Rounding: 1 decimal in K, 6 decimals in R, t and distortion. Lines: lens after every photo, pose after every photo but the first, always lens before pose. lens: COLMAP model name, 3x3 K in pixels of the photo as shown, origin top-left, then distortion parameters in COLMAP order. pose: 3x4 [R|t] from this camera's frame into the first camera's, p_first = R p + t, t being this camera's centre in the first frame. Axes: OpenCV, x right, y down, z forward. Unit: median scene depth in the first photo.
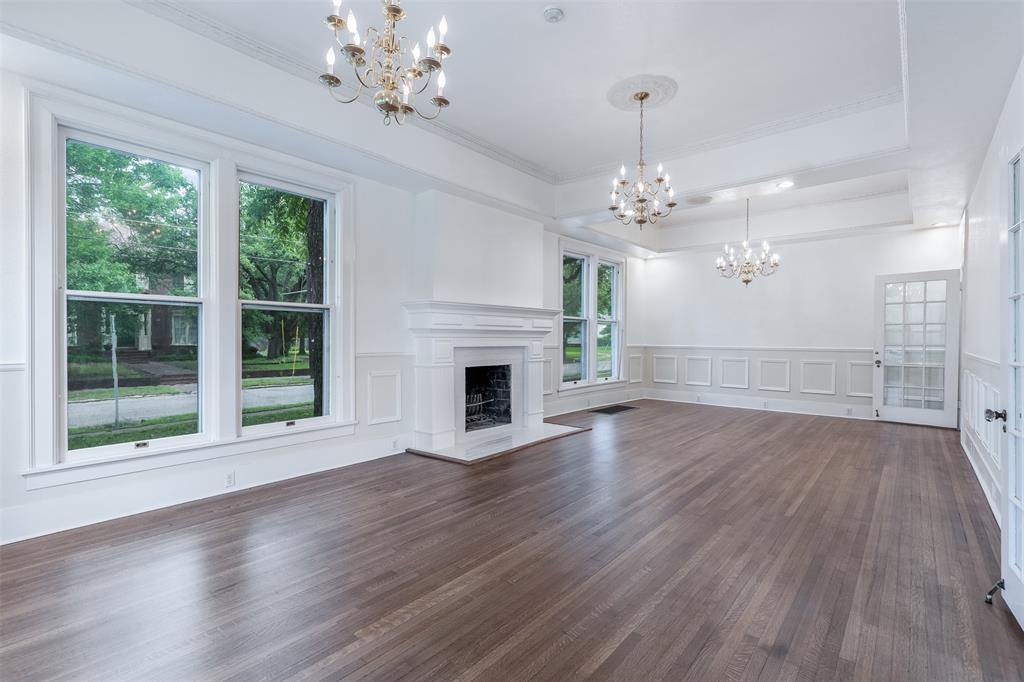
lens RADIAL K [[467.6, 0, 516.9], [0, 467.6, 343.6], [0, 0, 1]] dist [0.003821, -0.001513]
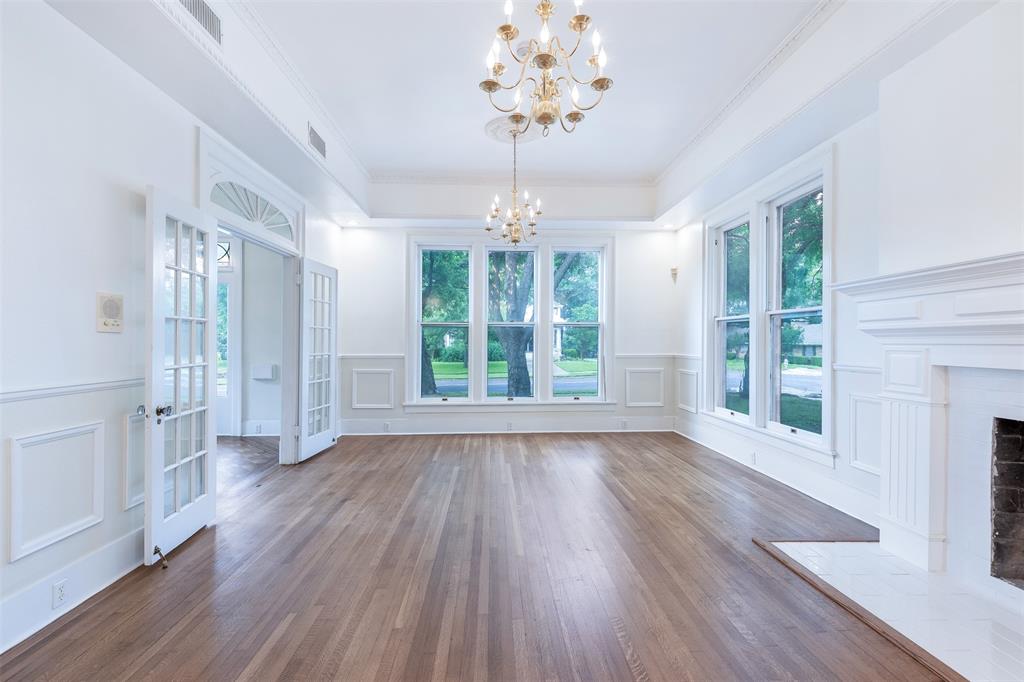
lens RADIAL K [[467.6, 0, 517.8], [0, 467.6, 341.3], [0, 0, 1]] dist [0.003821, -0.001513]
pose [[-0.724150, 0.001397, -0.689641, 0.567907], [-0.004253, 0.999970, 0.006491, -0.020644], [0.689629, 0.007633, -0.724123, 1.201048]]
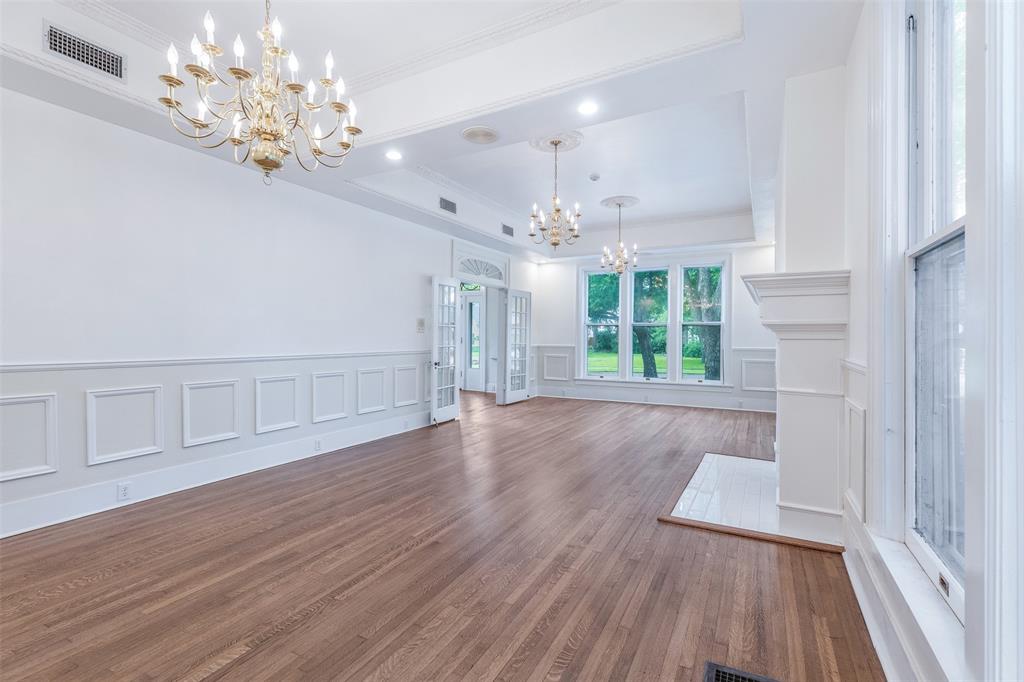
lens RADIAL K [[467.6, 0, 520.8], [0, 467.6, 336.3], [0, 0, 1]] dist [0.003821, -0.001513]
pose [[-0.975358, -0.003294, -0.220605, 0.551974], [-0.004961, 0.999963, 0.007003, -0.025236], [0.220574, 0.007925, -0.975338, 1.939950]]
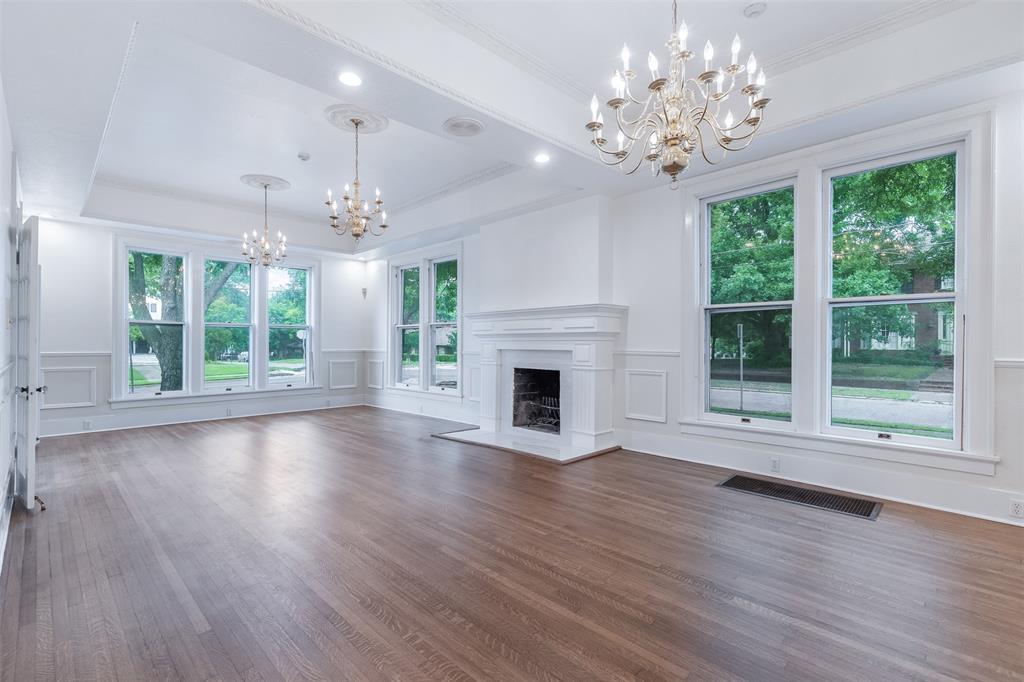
lens RADIAL K [[467.6, 0, 522.0], [0, 467.6, 345.8], [0, 0, 1]] dist [0.003821, -0.001513]
pose [[-0.067467, 0.007250, -0.997695, 1.188863], [-0.009279, 0.999926, 0.007893, -0.012629], [0.997678, 0.009790, -0.067395, 1.303481]]
